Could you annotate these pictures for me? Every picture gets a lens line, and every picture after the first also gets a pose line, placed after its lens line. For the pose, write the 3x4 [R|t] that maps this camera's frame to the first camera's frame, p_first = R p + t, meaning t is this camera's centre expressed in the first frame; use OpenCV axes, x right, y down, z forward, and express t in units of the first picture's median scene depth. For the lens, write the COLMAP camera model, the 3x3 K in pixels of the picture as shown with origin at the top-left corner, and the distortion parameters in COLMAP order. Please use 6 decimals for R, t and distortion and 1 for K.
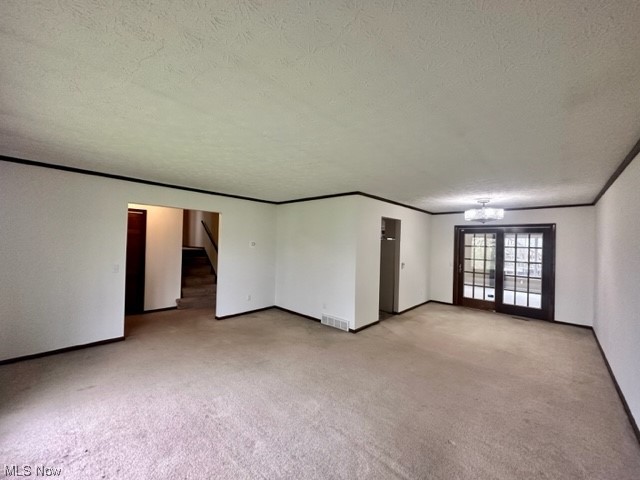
lens RADIAL K [[251.7, 0, 321.4], [0, 251.7, 241.7], [0, 0, 1]] dist [0.003298, 0.000242]
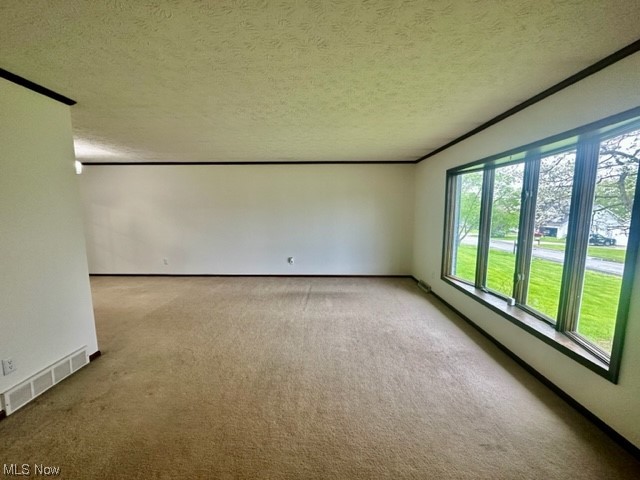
lens RADIAL K [[251.7, 0, 321.1], [0, 251.7, 240.7], [0, 0, 1]] dist [0.003298, 0.000242]
pose [[-0.676147, -0.115992, 0.727579, -0.832770], [-0.031636, 0.991190, 0.128617, 0.013770], [-0.736087, 0.063946, -0.673859, 1.366255]]
